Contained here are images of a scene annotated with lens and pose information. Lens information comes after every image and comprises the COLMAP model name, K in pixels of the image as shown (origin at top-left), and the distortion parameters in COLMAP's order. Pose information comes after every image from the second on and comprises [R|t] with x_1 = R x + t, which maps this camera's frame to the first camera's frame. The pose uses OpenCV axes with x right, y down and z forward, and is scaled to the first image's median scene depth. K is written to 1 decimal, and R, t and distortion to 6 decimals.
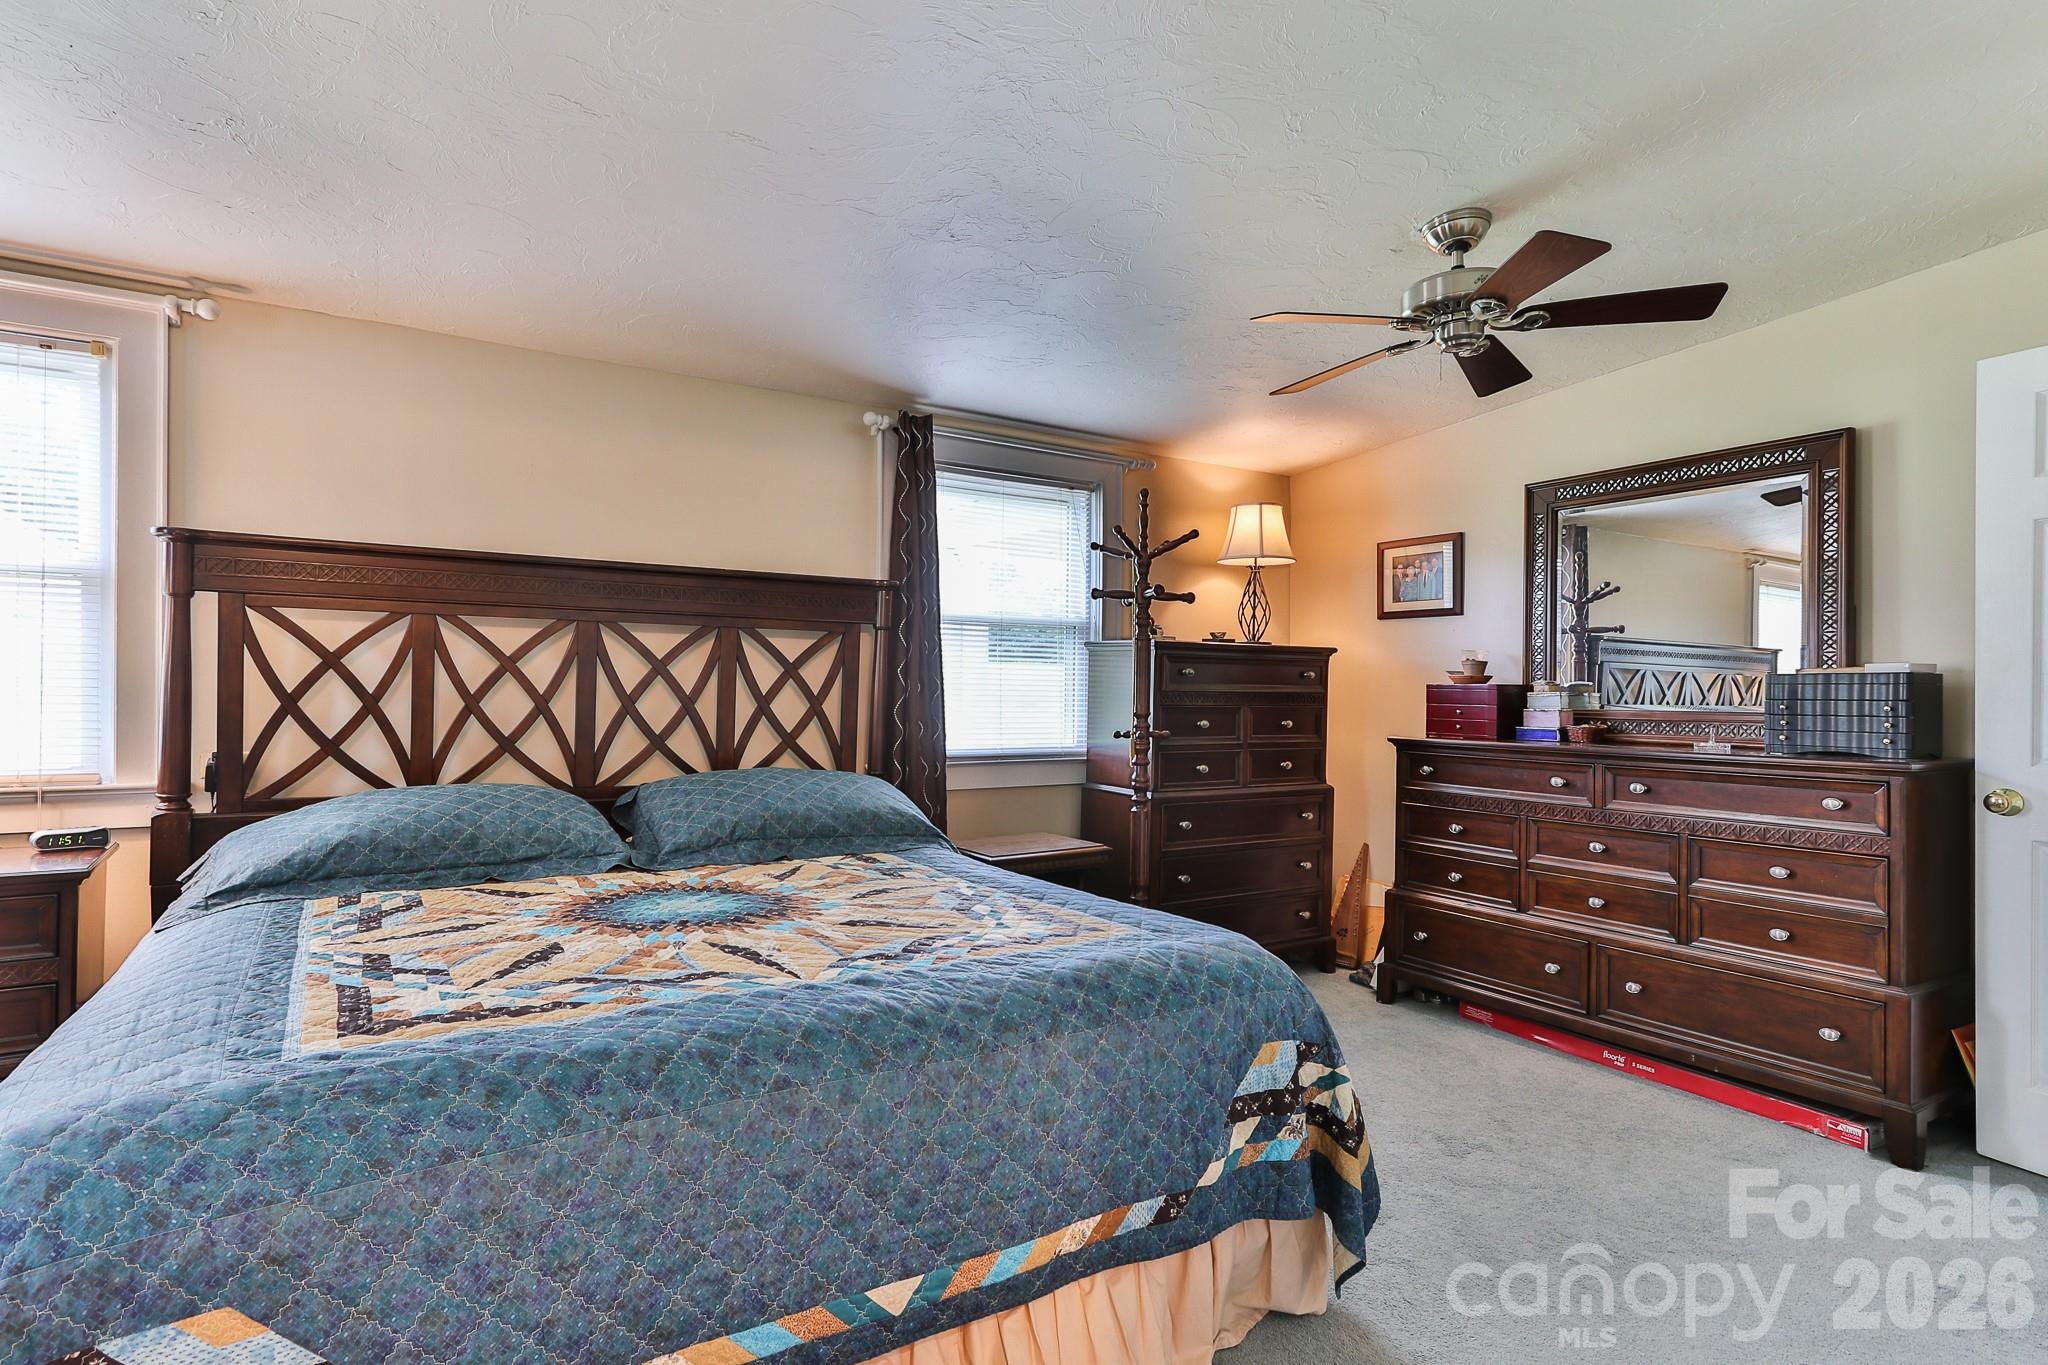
lens RADIAL K [[1044.6, 0, 1008.9], [0, 1044.6, 684.9], [0, 0, 1]] dist [0.002984, 0.000232]
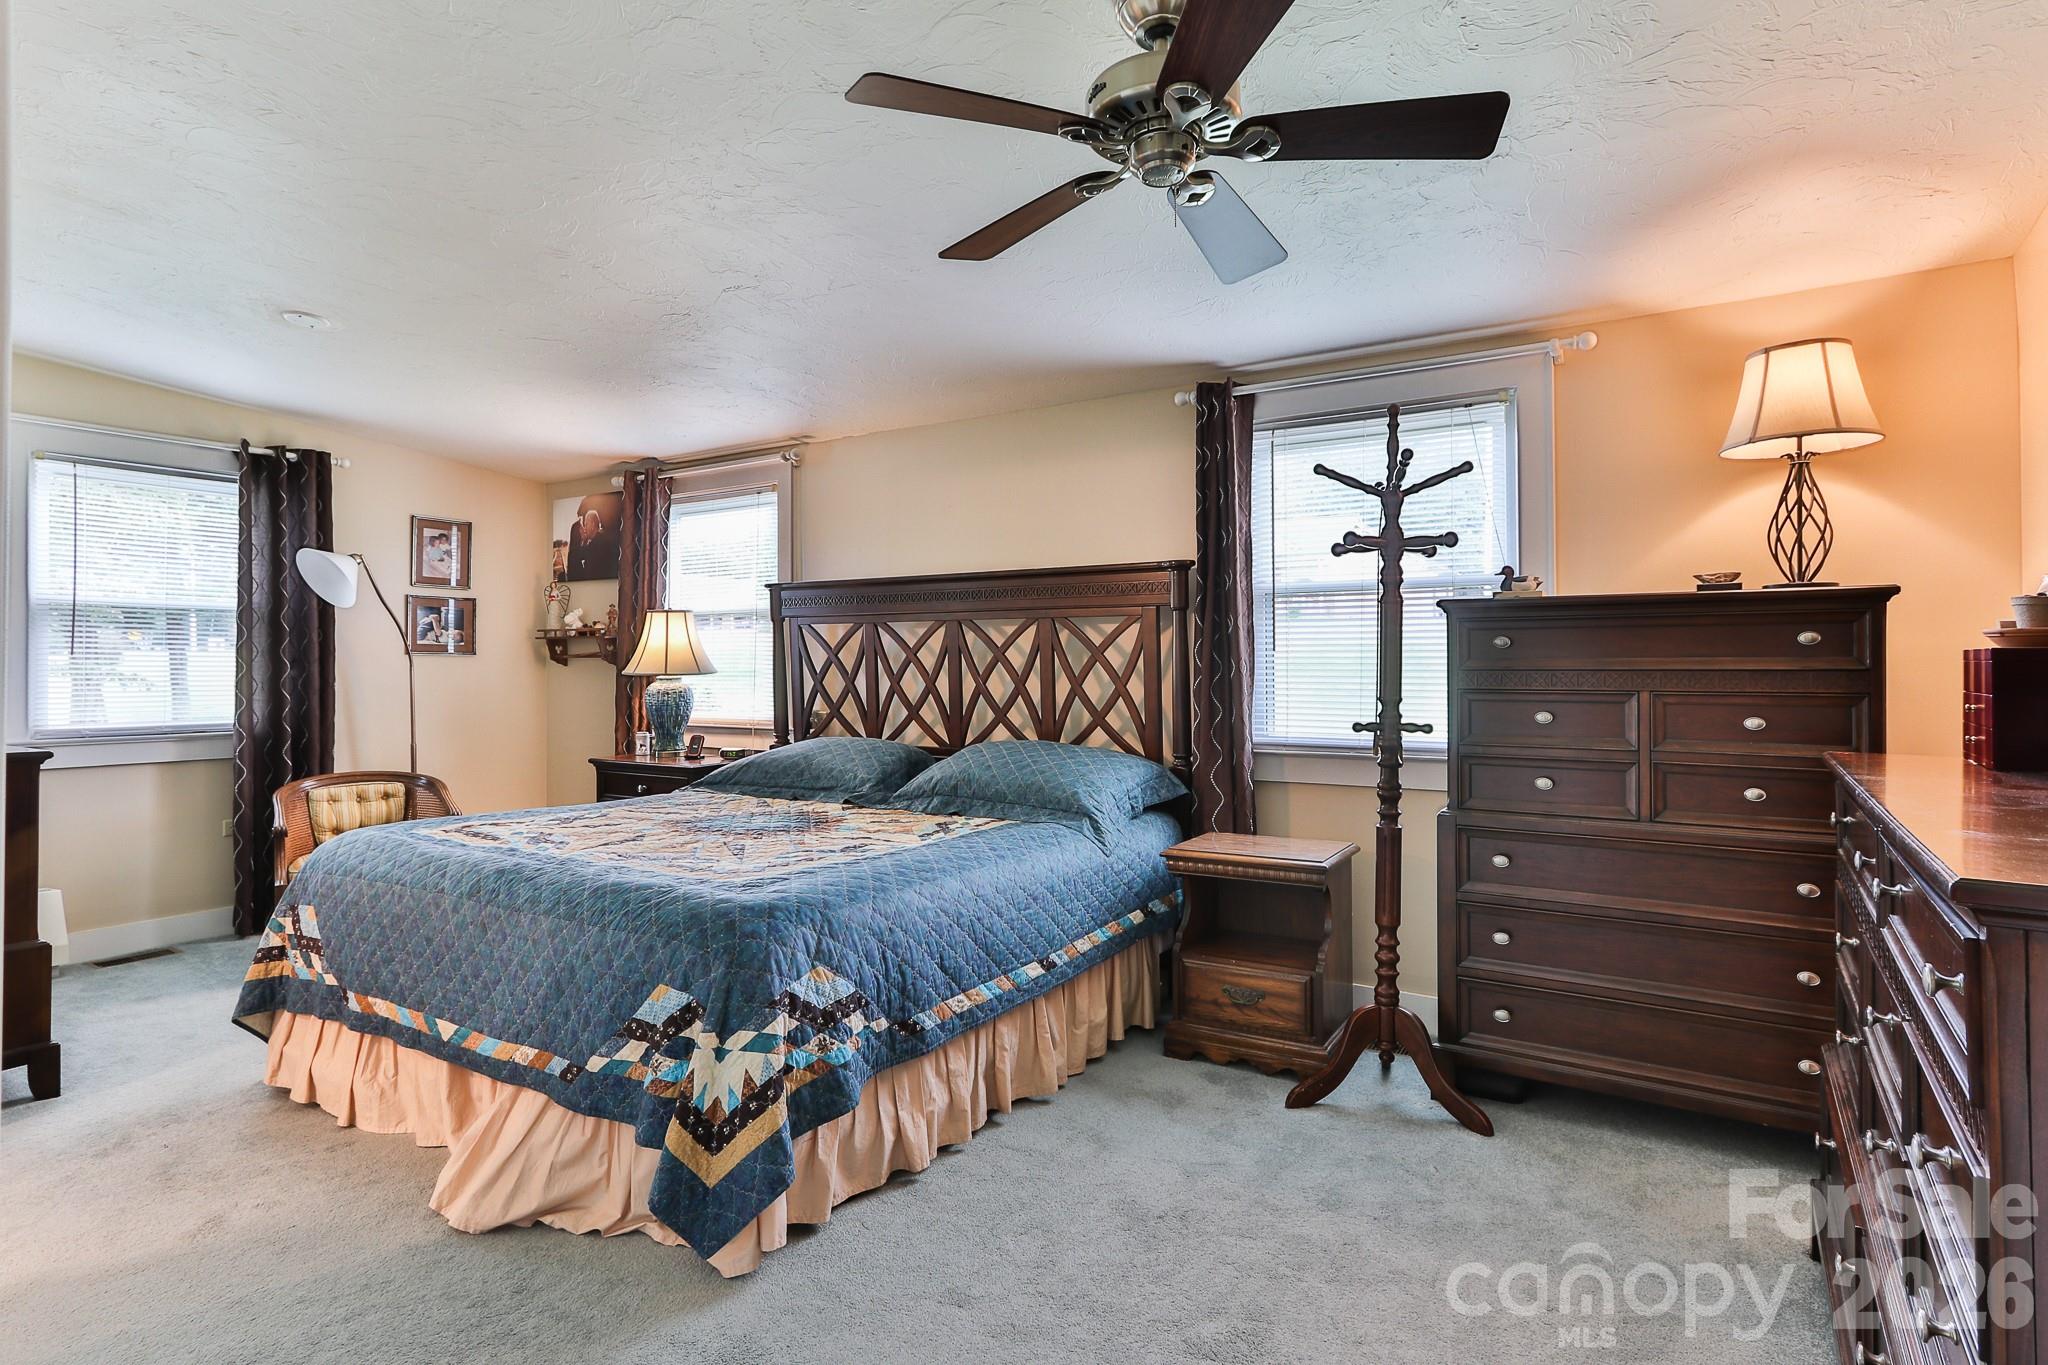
lens RADIAL K [[1025.6, 0, 1024.0], [0, 1025.6, 682.5], [0, 0, 1]] dist [-0.027812, -0.000042]
pose [[0.457462, 0.000006, -0.889229, 0.805729], [0.009107, 0.999948, 0.004692, 0.012591], [0.889182, -0.010245, 0.457438, 0.496163]]
